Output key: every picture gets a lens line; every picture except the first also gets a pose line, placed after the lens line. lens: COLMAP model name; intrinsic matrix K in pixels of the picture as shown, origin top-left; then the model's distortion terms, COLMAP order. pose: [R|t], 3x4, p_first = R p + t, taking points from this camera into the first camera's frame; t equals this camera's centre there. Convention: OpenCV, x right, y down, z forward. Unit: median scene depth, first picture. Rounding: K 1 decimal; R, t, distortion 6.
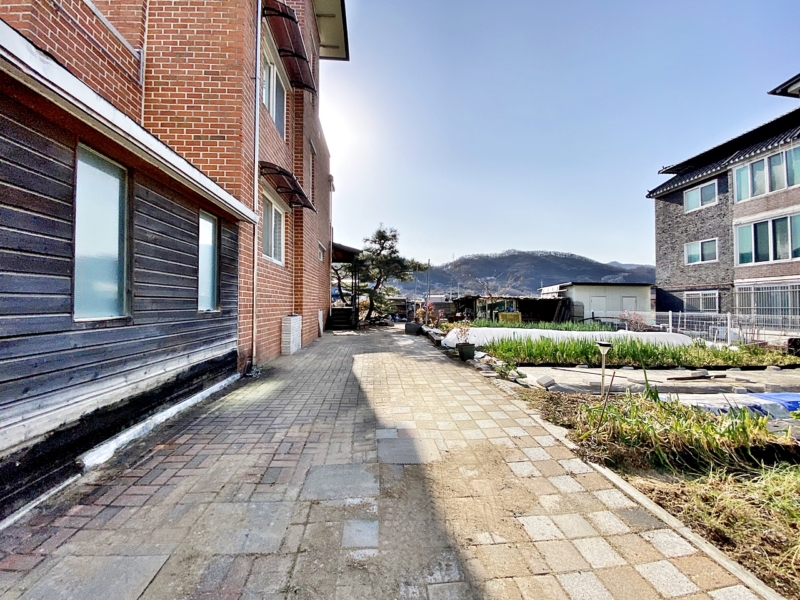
lens RADIAL K [[321.2, 0, 397.8], [0, 321.2, 299.1], [0, 0, 1]] dist [-0.014782, -0.003953]
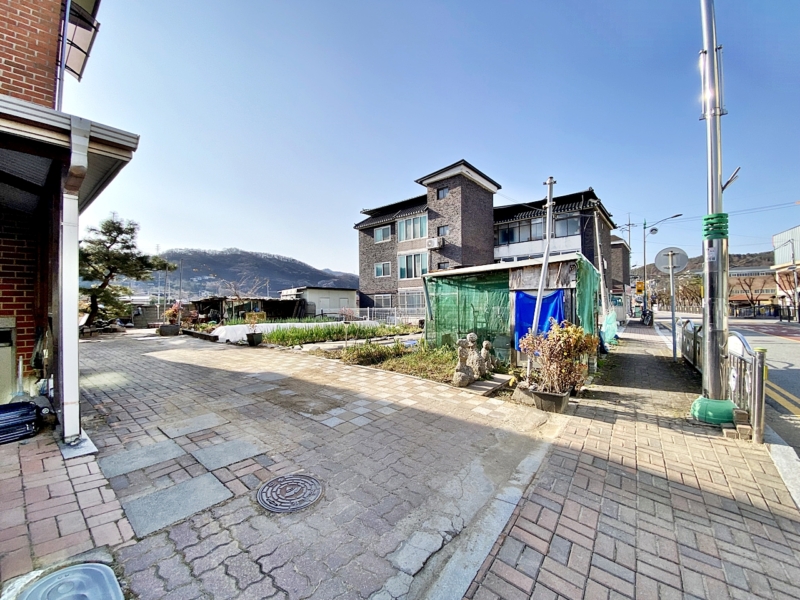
lens RADIAL K [[321.2, 0, 398.2], [0, 321.2, 302.2], [0, 0, 1]] dist [-0.014782, -0.003953]
pose [[0.685284, -0.008216, 0.728230, -0.150454], [0.005735, 0.999966, 0.005884, 0.004538], [-0.728254, 0.000144, 0.685308, -0.150254]]
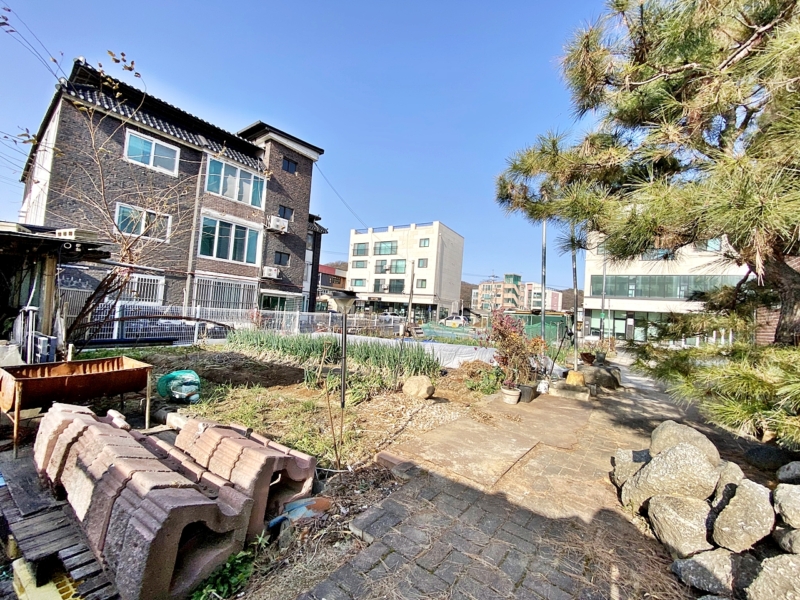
lens RADIAL K [[321.2, 0, 400.6], [0, 321.2, 298.7], [0, 0, 1]] dist [-0.014782, -0.003953]
pose [[-0.767289, -0.022120, 0.640920, -0.012958], [-0.078427, 0.995140, -0.059545, 0.028654], [-0.636488, -0.095954, -0.765294, 1.166682]]
